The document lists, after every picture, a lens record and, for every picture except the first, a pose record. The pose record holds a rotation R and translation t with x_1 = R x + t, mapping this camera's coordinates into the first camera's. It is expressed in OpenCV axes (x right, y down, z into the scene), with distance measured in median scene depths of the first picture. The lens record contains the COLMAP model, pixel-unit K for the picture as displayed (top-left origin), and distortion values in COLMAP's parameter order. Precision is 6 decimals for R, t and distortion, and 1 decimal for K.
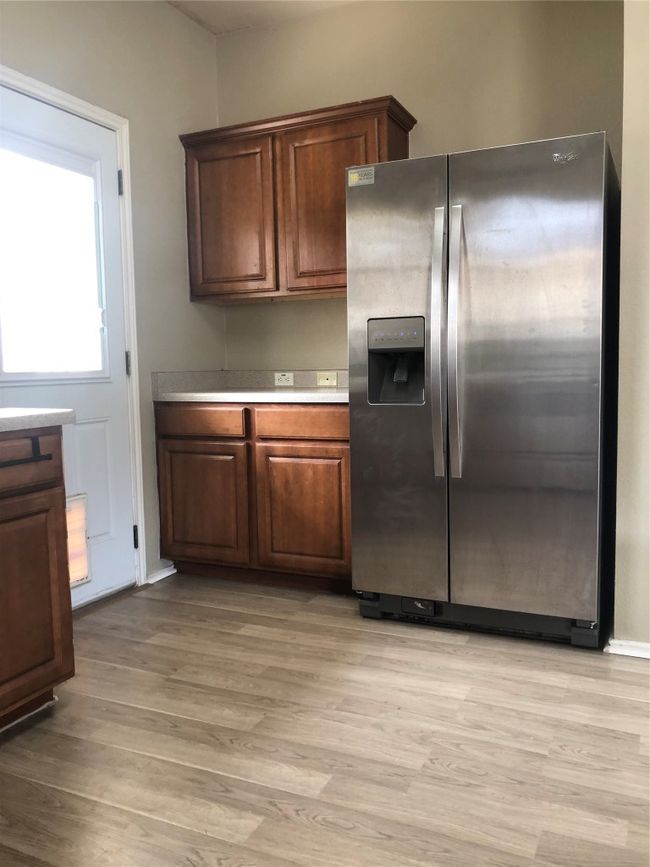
lens RADIAL K [[722.5, 0, 328.2], [0, 722.5, 435.1], [0, 0, 1]] dist [-0.009853, -0.002651]
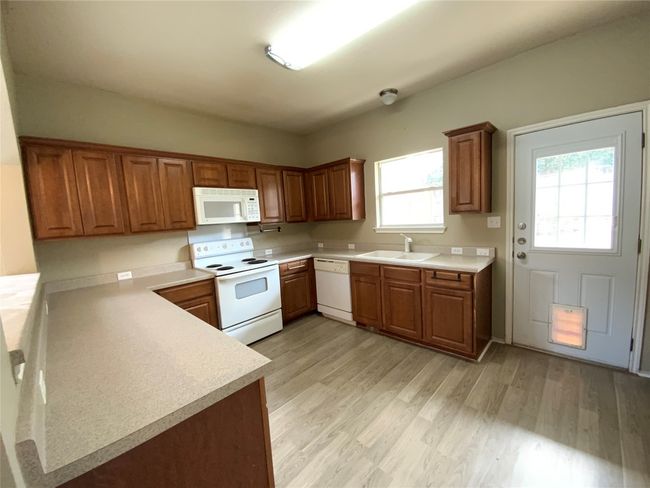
lens RADIAL K [[264.5, 0, 327.4], [0, 264.5, 247.3], [0, 0, 1]] dist [0.008514, -0.002889]
pose [[-0.324613, 0.150924, -0.933728, 0.904217], [-0.016073, 0.986165, 0.164988, -0.310944], [0.945710, 0.068565, -0.317696, 0.846583]]
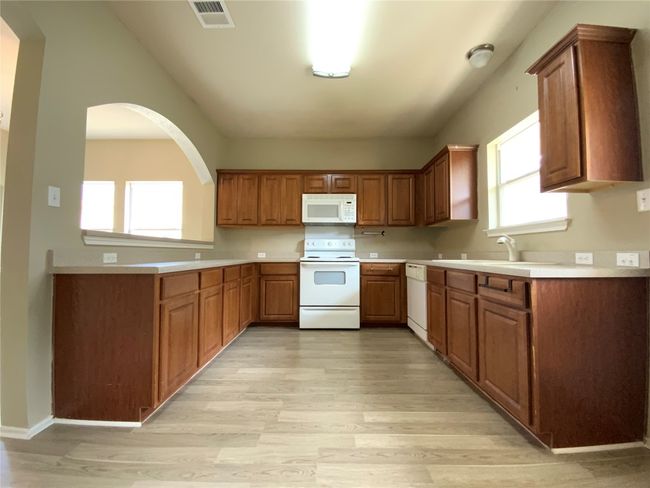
lens RADIAL K [[264.5, 0, 324.9], [0, 264.5, 247.7], [0, 0, 1]] dist [0.008514, -0.002889]
pose [[-0.911660, 0.009671, -0.410831, 0.363689], [-0.020509, 0.997406, 0.068991, -0.128859], [0.410433, 0.071322, -0.909097, 1.504180]]
